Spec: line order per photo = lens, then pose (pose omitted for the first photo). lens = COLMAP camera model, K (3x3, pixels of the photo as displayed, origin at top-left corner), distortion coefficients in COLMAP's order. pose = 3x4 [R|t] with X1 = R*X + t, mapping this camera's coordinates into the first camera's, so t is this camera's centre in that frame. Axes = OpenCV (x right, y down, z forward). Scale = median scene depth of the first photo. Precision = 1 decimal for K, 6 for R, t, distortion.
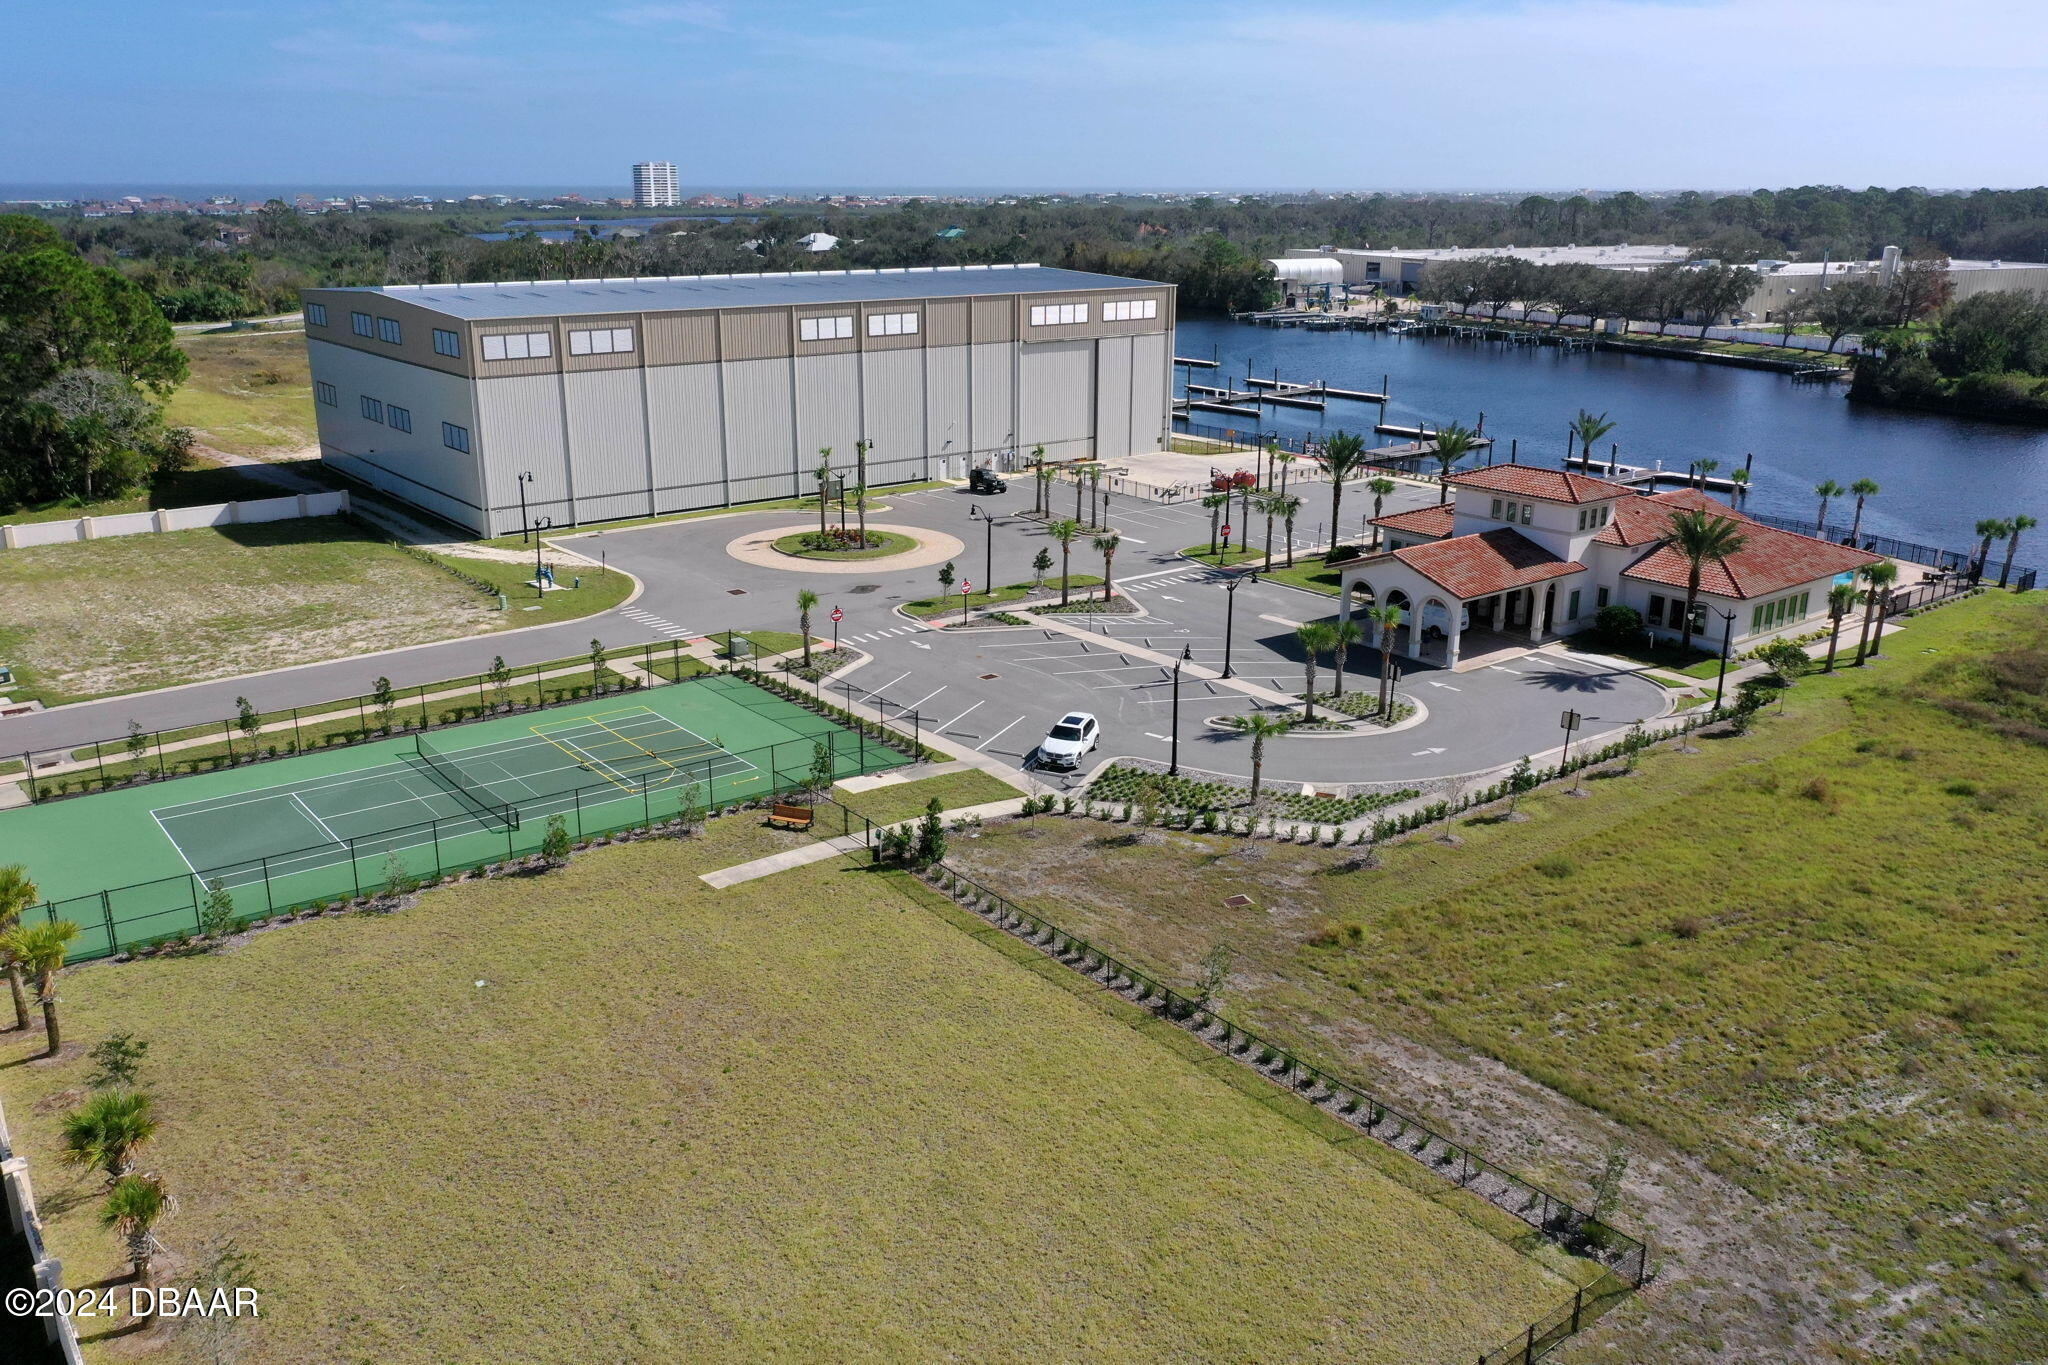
lens RADIAL K [[1596.9, 0, 1003.0], [0, 1596.9, 683.2], [0, 0, 1]] dist [0.004711, 0.004131]
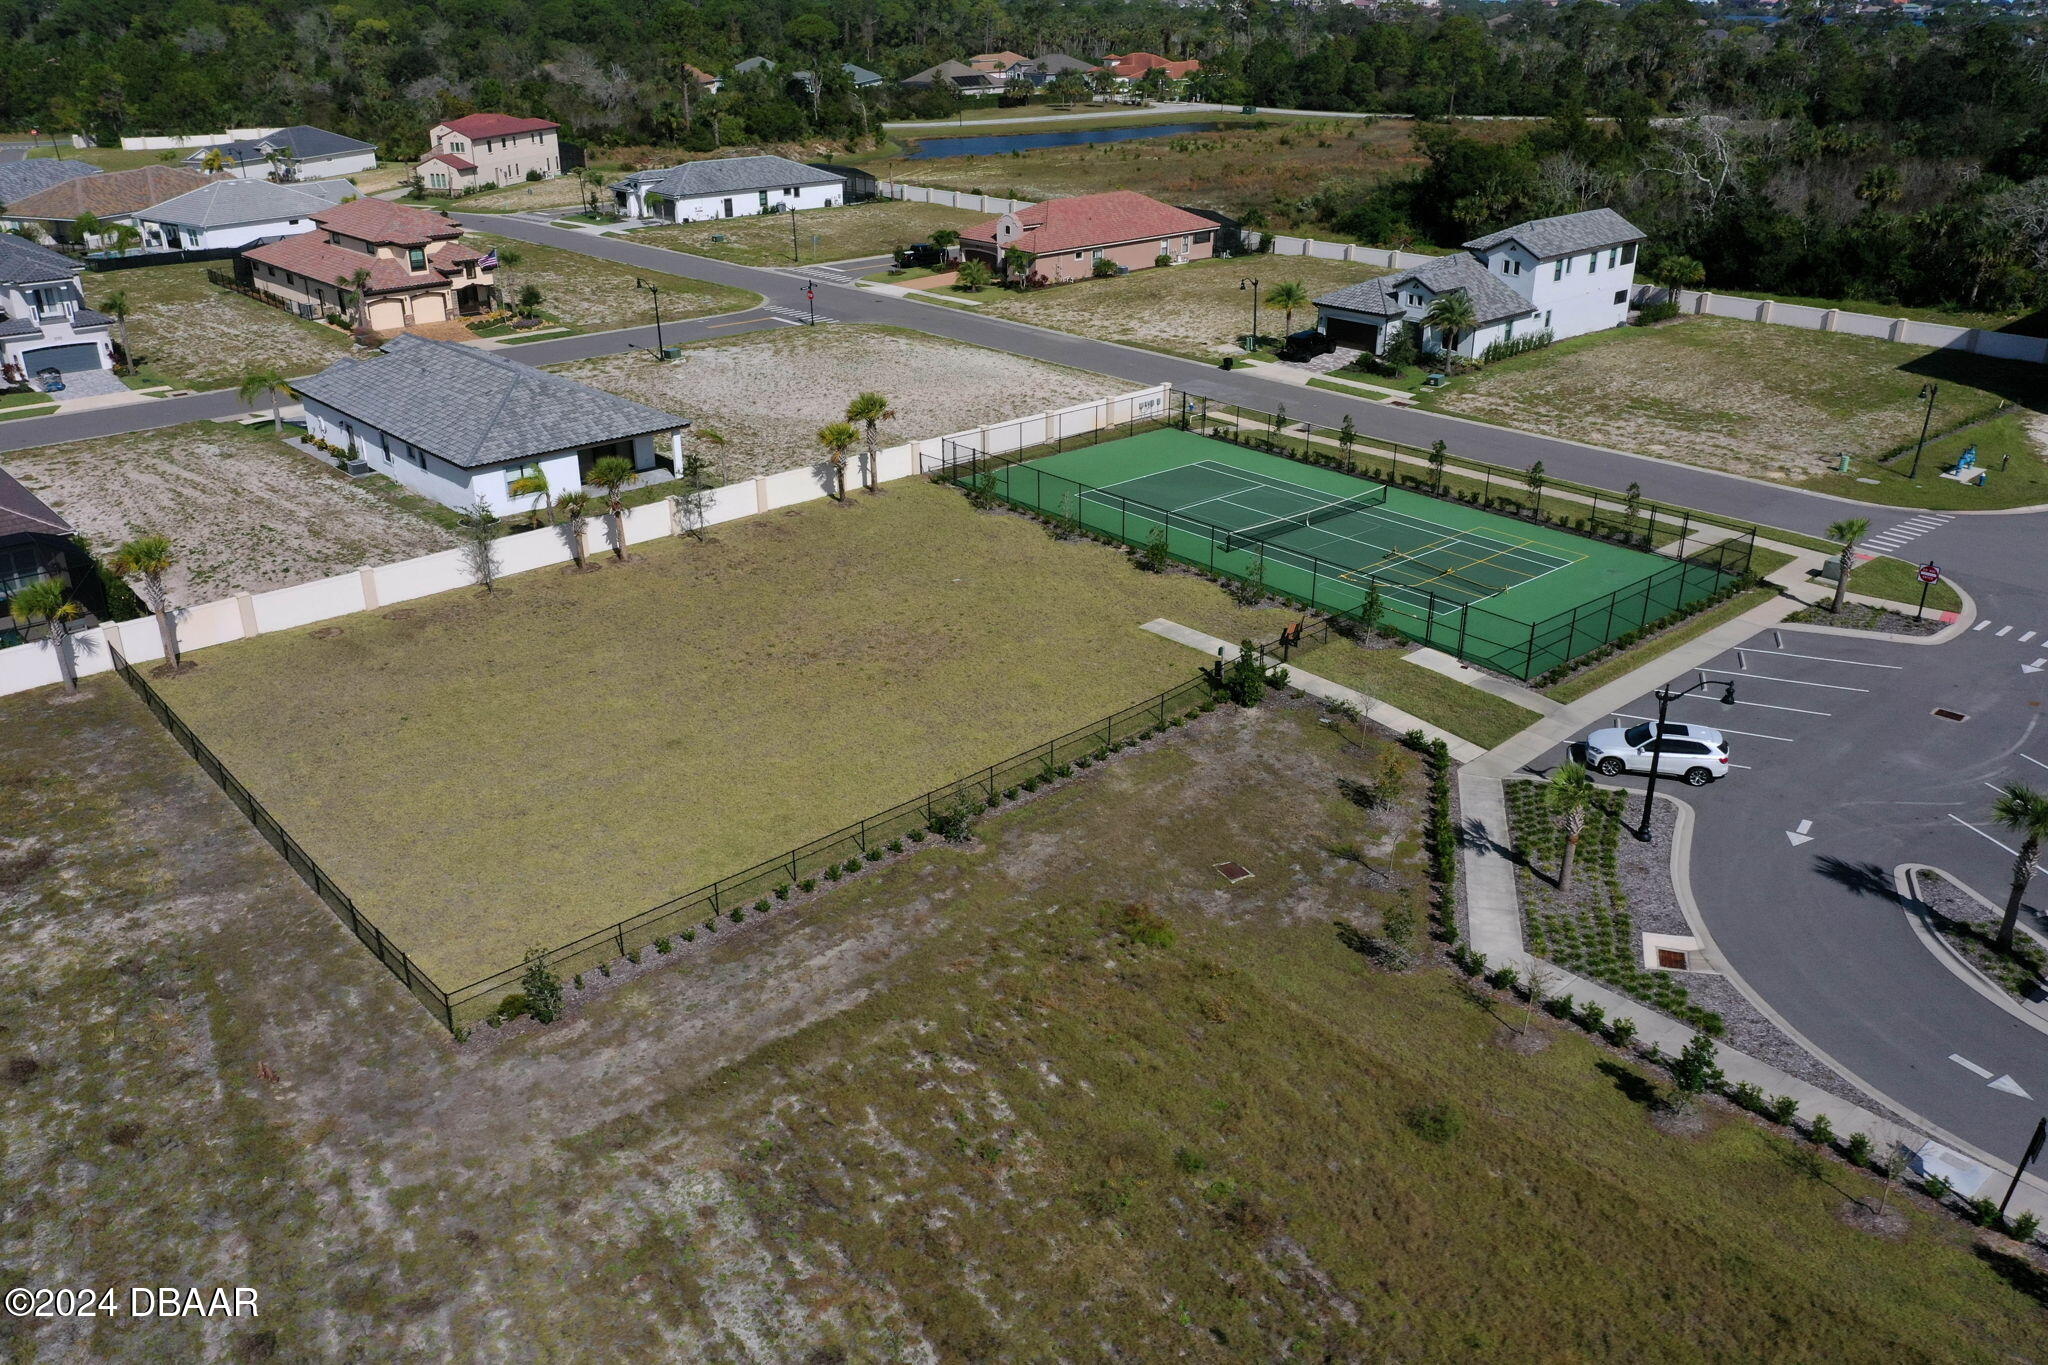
lens RADIAL K [[1637.5, 0, 1024.0], [0, 1637.5, 682.5], [0, 0, 1]] dist [0.013256, -0.000960]
pose [[0.077135, 0.390282, -0.917459, 0.714302], [-0.294088, 0.888164, 0.353095, -0.176095], [0.952661, 0.242578, 0.183286, 0.588076]]
